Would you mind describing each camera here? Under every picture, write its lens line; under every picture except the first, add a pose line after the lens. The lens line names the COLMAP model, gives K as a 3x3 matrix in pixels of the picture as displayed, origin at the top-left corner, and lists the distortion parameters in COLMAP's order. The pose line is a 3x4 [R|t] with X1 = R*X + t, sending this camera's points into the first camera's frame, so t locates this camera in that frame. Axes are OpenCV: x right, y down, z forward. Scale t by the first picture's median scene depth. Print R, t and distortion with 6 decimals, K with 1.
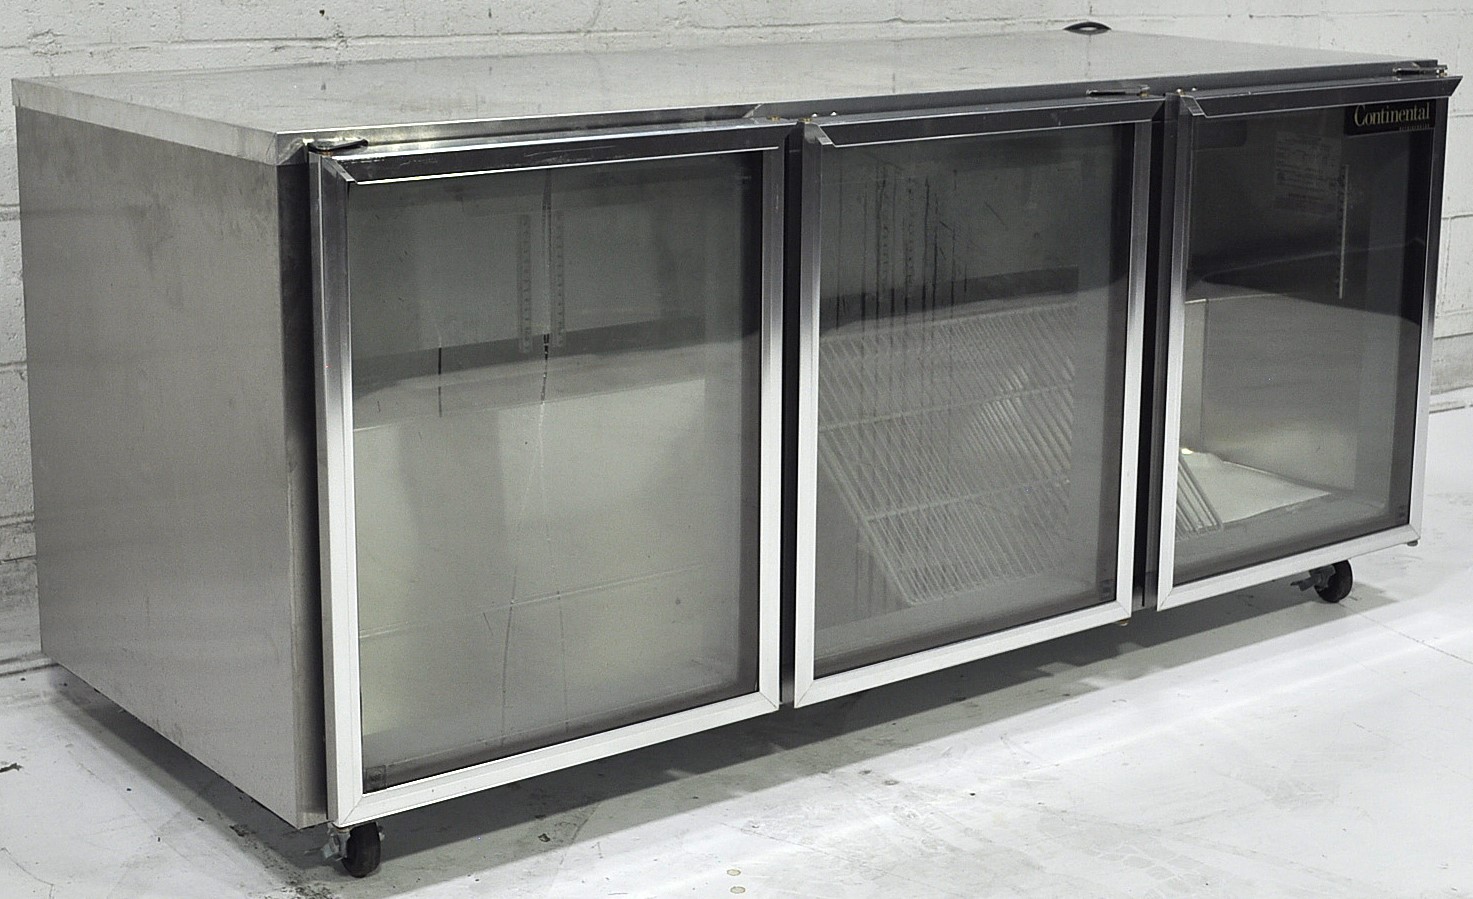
lens RADIAL K [[2435.2, 0, 736.5], [0, 2435.2, 449.5], [0, 0, 1]] dist [-0.039385, -0.125546]
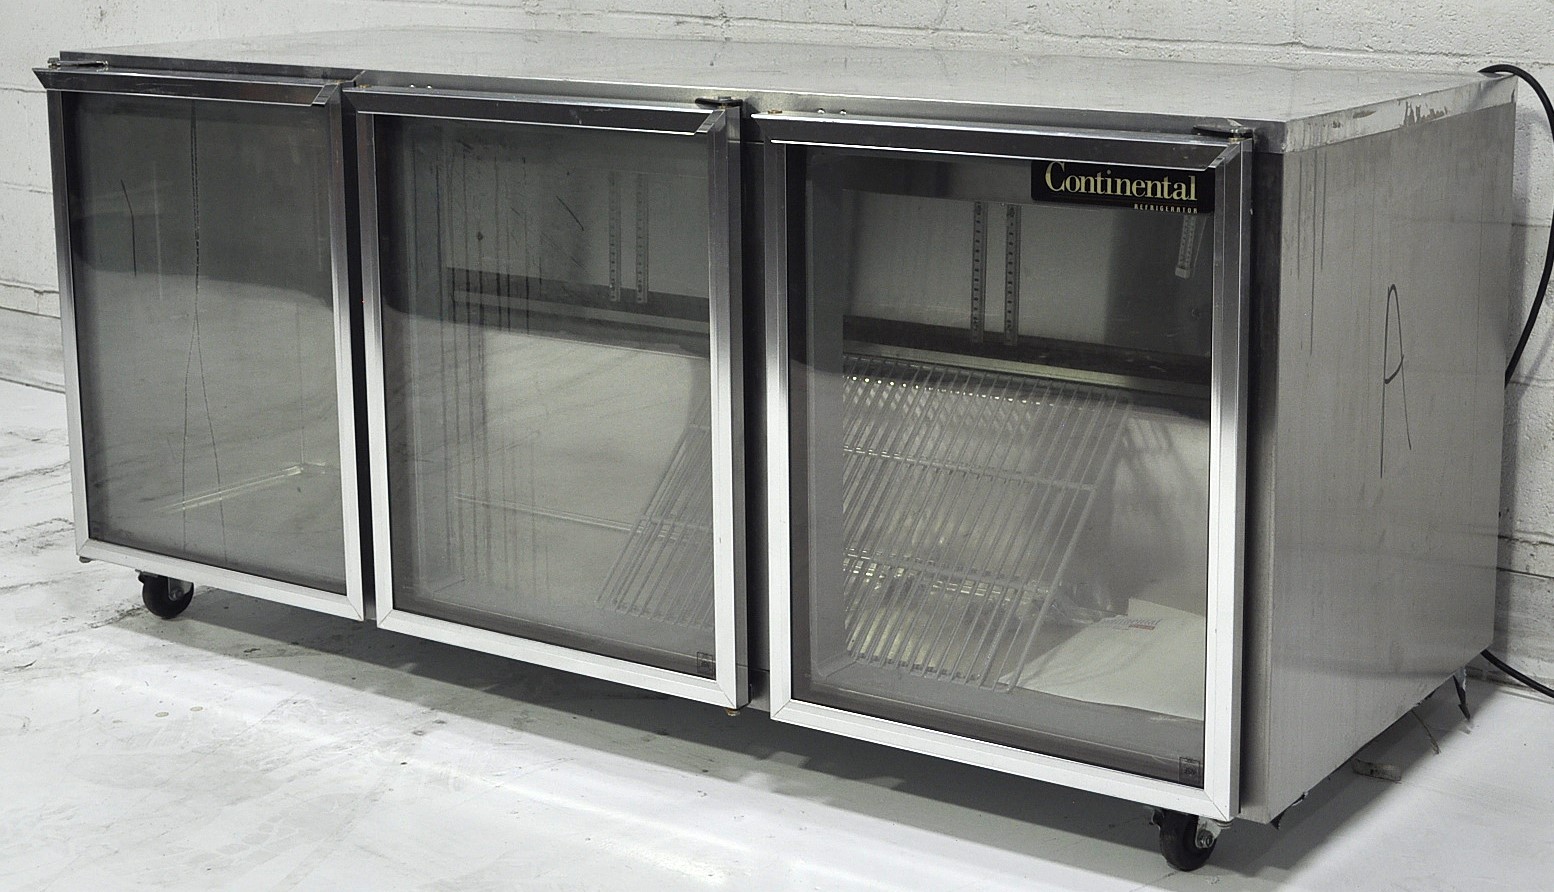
lens RADIAL K [[2317.9, 0, 779.0], [0, 2317.9, 345.1], [0, 0, 1]] dist [-0.038635, -0.041508]
pose [[0.303098, 0.173287, -0.937072, 0.894210], [-0.219773, 0.969532, 0.108204, -0.145672], [0.927271, 0.173146, 0.331947, 0.699851]]
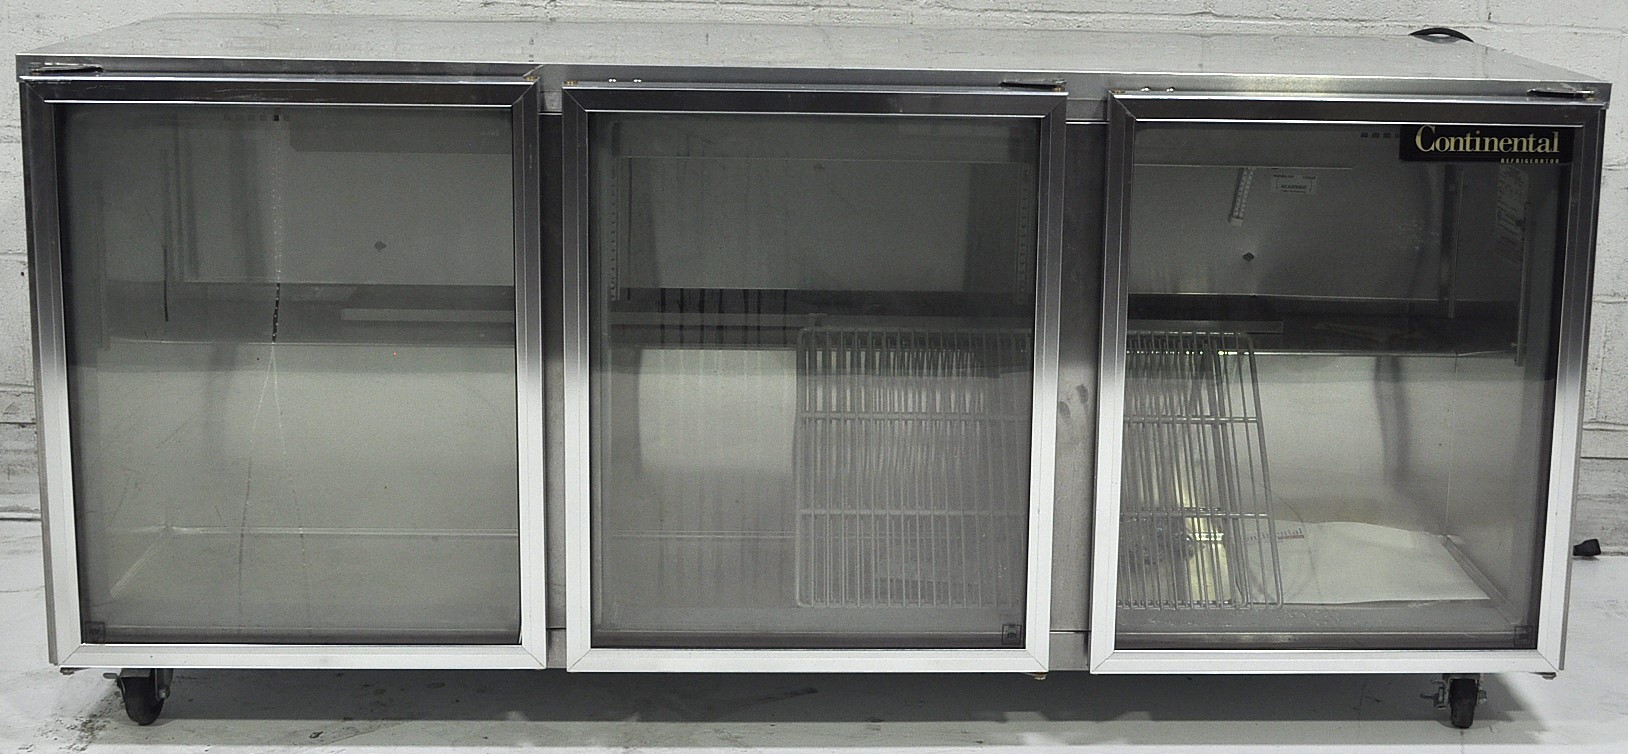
lens RADIAL K [[2383.5, 0, 791.2], [0, 2383.5, 404.9], [0, 0, 1]] dist [-0.039653, -0.059853]
pose [[0.800451, 0.139821, -0.582862, 0.569435], [-0.151063, 0.988082, 0.029572, -0.038950], [0.580050, 0.064378, 0.812033, 0.220243]]
